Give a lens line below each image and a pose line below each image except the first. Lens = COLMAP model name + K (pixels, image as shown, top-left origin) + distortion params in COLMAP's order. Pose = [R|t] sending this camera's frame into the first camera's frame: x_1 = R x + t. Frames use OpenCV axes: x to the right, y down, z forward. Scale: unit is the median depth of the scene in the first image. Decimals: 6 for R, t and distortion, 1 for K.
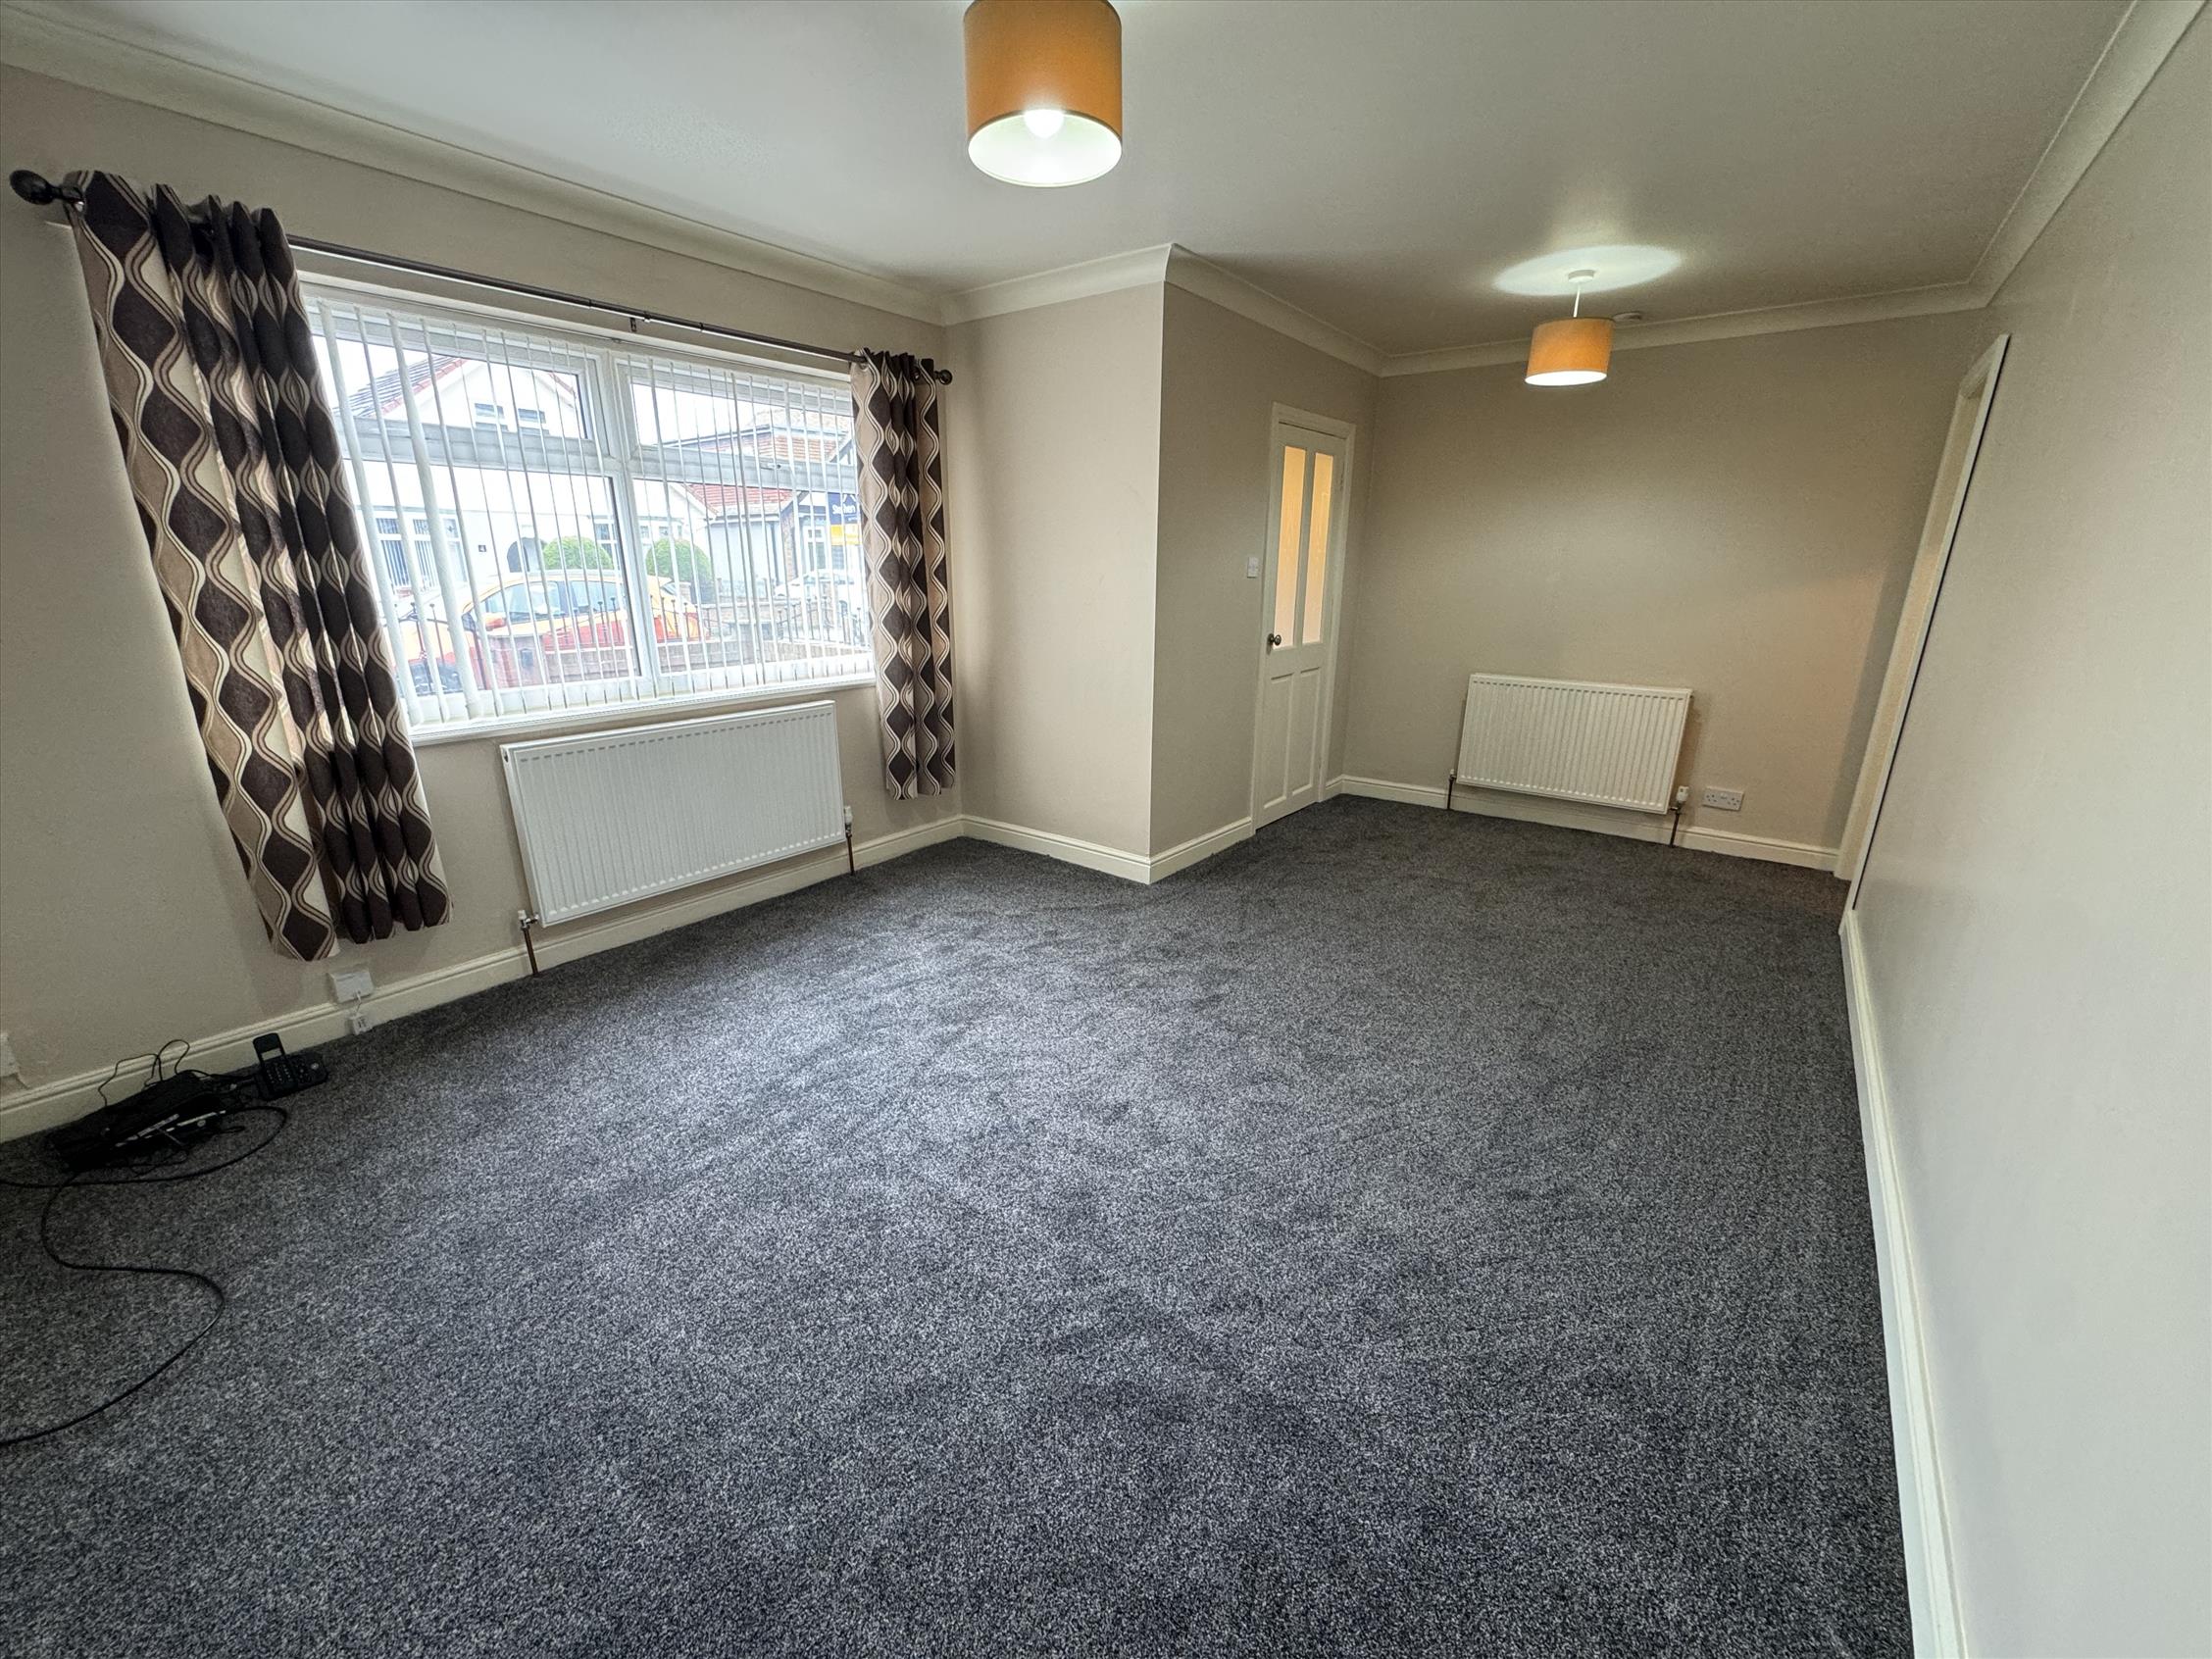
lens RADIAL K [[891.2, 0, 1106.0], [0, 891.2, 829.5], [0, 0, 1]] dist [-0.000127, 0.000109]
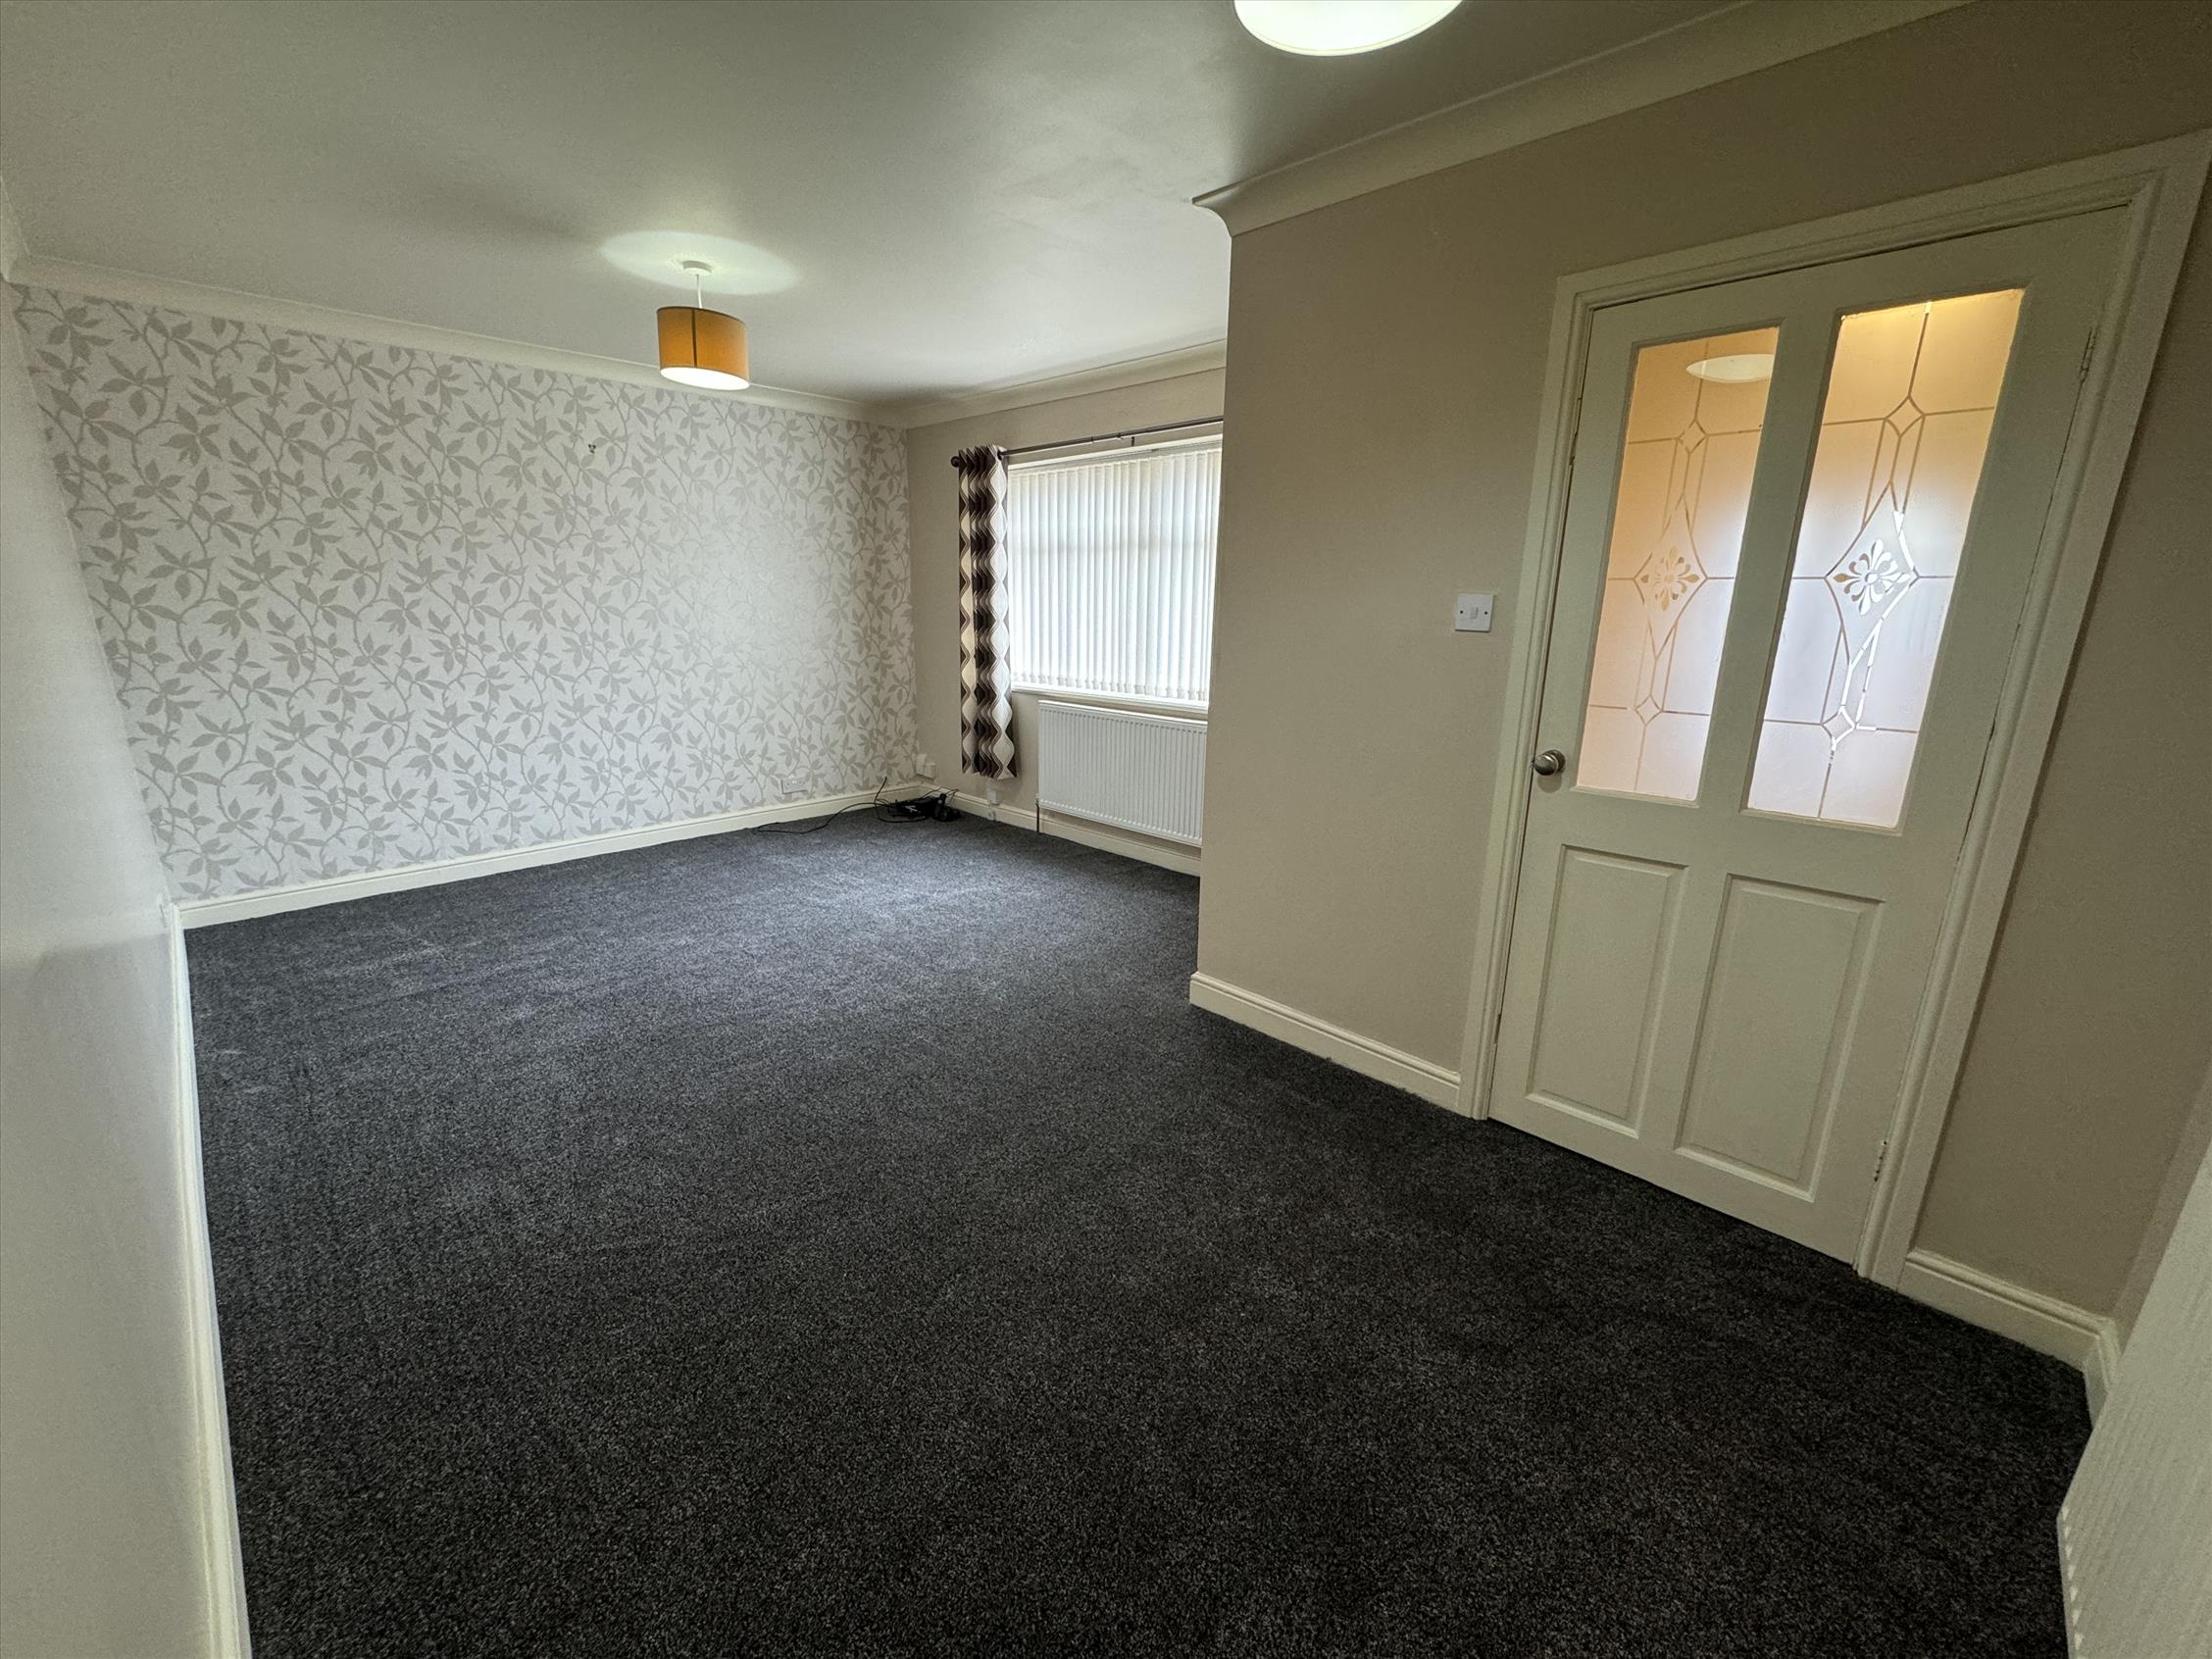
lens RADIAL K [[895.3, 0, 1106.0], [0, 895.3, 829.5], [0, 0, 1]] dist [0.000407, 0.000026]
pose [[-0.124189, 0.242357, -0.962206, 1.032048], [-0.298679, 0.915608, 0.269170, -0.355035], [0.946239, 0.320819, -0.041321, 1.196163]]
